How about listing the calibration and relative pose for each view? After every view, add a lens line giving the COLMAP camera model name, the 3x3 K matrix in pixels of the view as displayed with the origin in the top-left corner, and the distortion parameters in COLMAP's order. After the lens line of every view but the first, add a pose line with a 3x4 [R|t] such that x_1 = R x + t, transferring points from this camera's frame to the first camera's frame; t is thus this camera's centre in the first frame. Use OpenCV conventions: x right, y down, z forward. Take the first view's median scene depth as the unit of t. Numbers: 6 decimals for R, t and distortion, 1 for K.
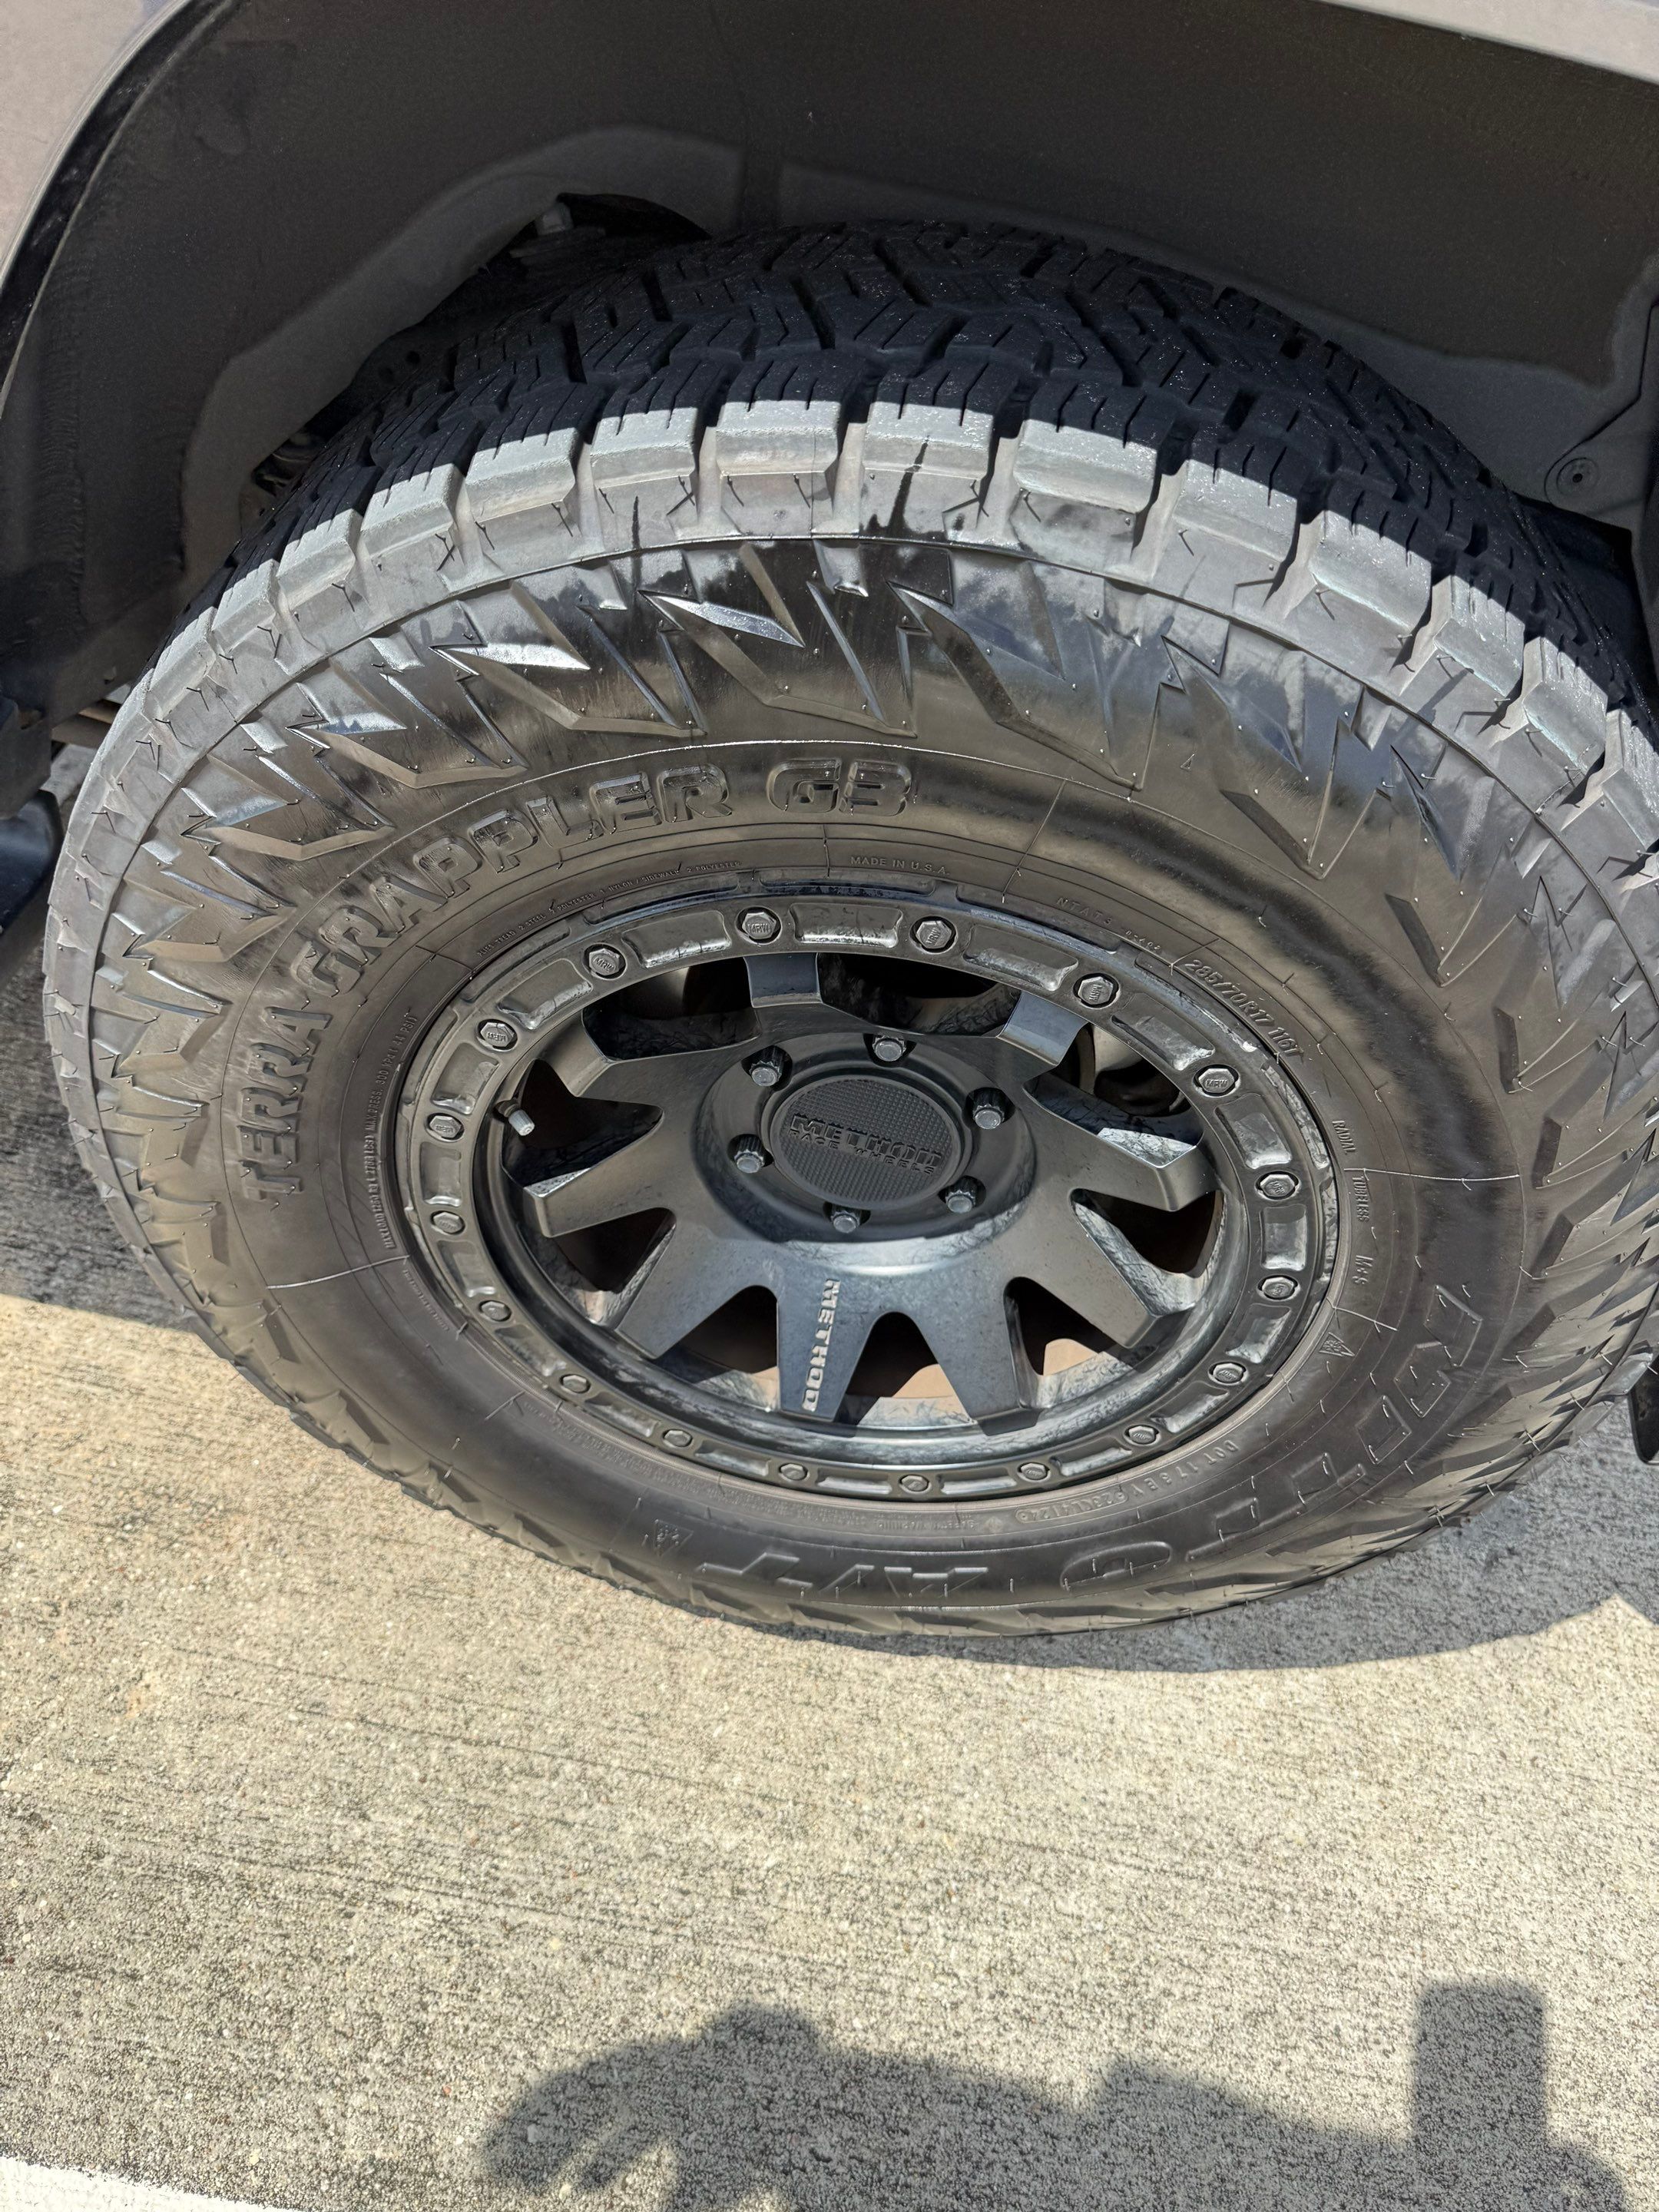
lens RADIAL K [[1598.8, 0, 829.5], [0, 1598.8, 1106.0], [0, 0, 1]] dist [0.199756, -0.500744]
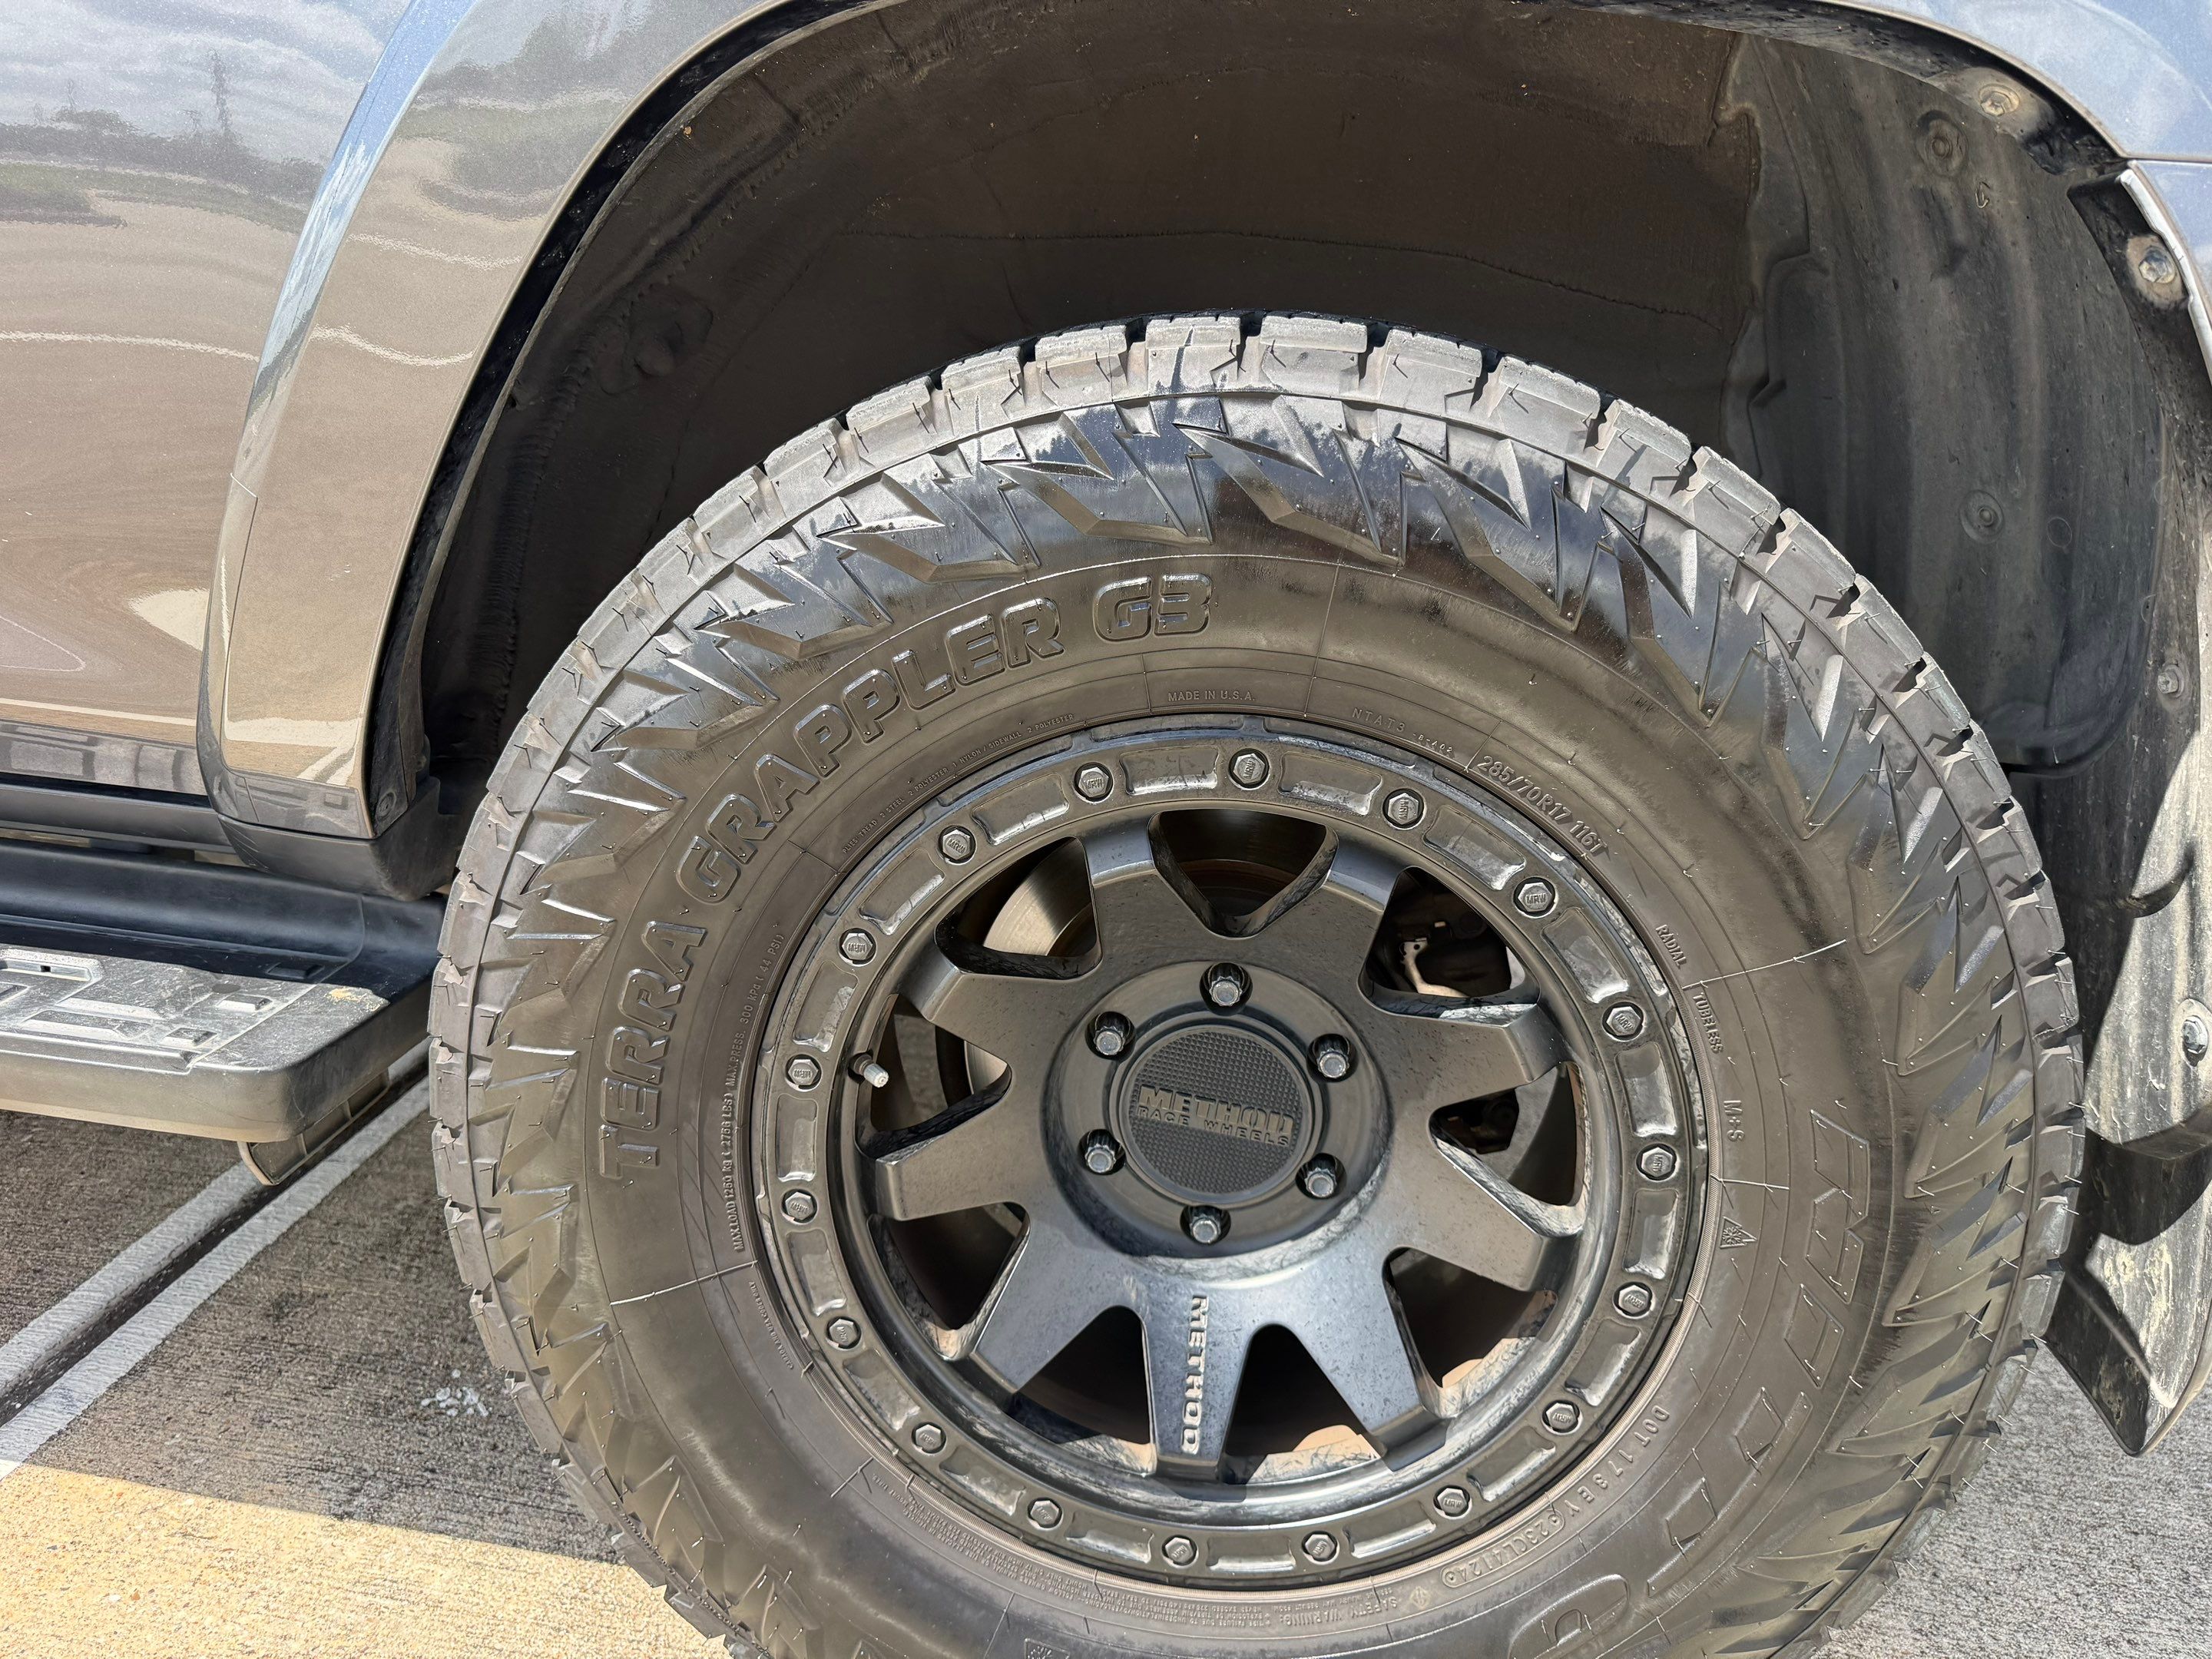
lens RADIAL K [[1556.4, 0, 1101.7], [0, 1556.4, 743.8], [0, 0, 1]] dist [0.116998, -0.165845]
pose [[0.995843, -0.091012, 0.003625, -0.032294], [0.079385, 0.847732, -0.524450, 0.353093], [0.044658, 0.522558, 0.851434, 0.050196]]
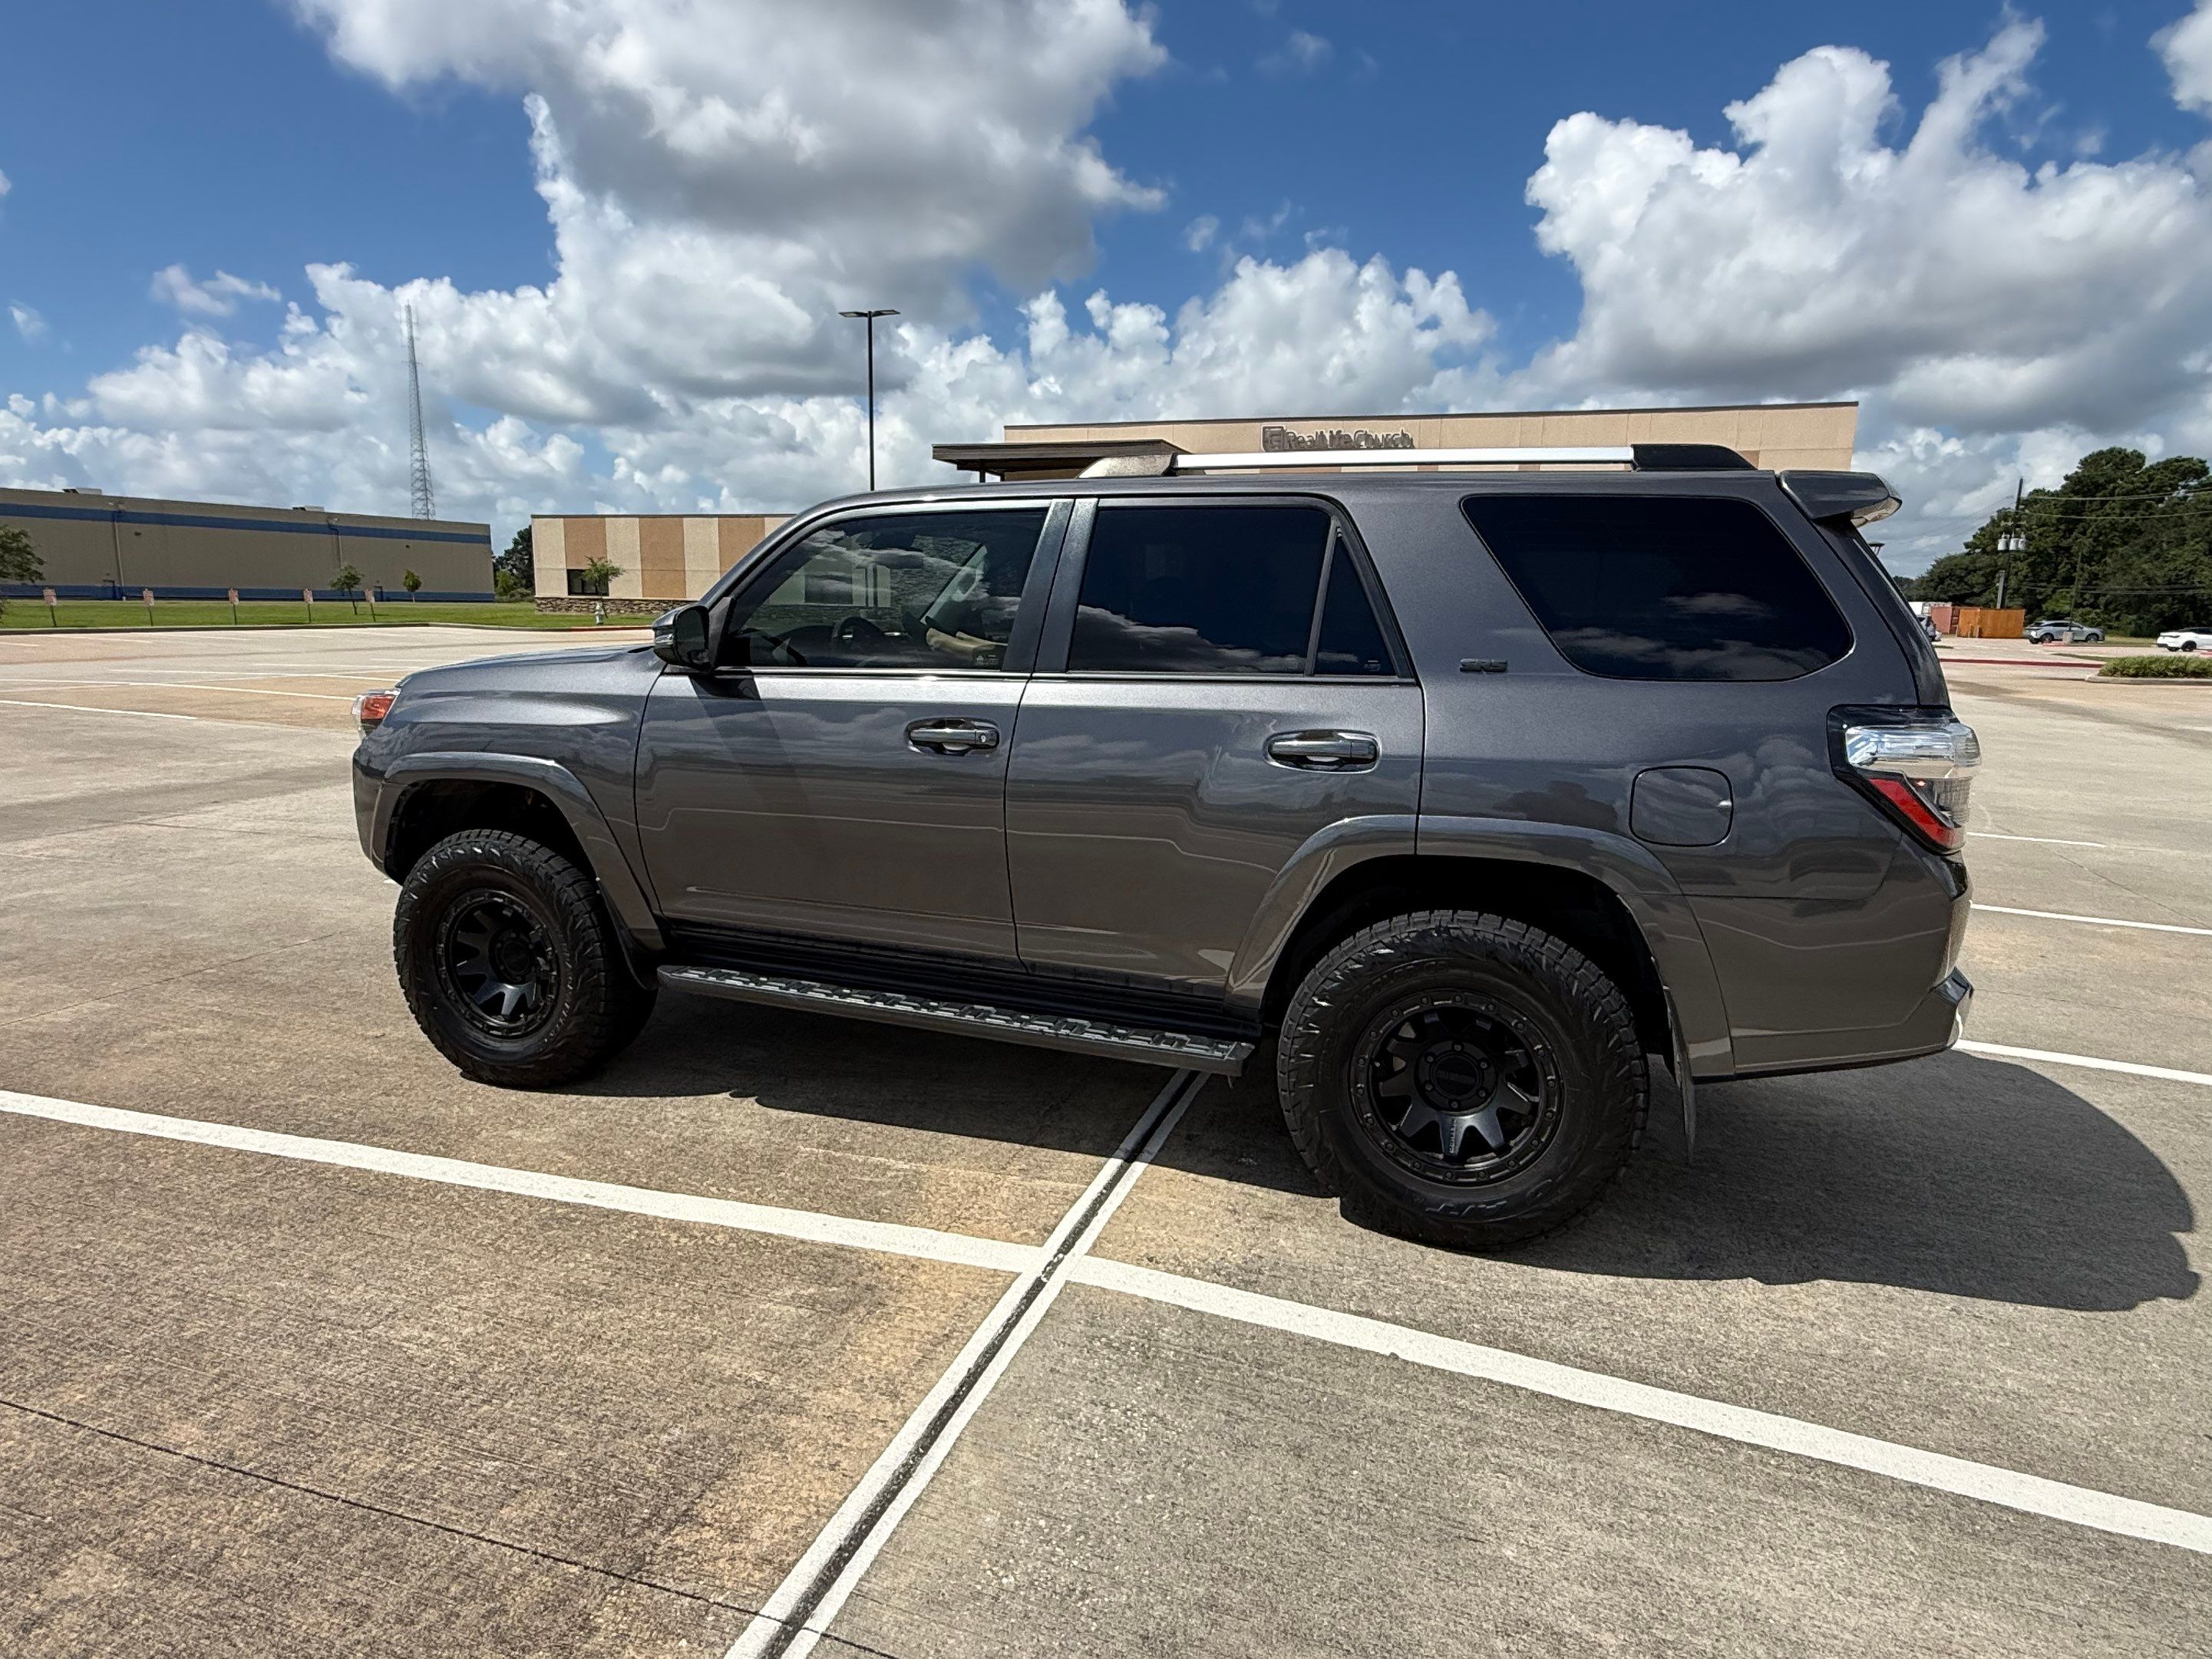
lens RADIAL K [[1452.1, 0, 1106.0], [0, 1452.1, 829.5], [0, 0, 1]] dist [0.002344, 0.000415]
pose [[0.968095, -0.106876, -0.226647, 0.069804], [-0.035538, 0.836781, -0.546383, 1.697028], [0.248049, 0.537006, 0.806286, -2.823129]]
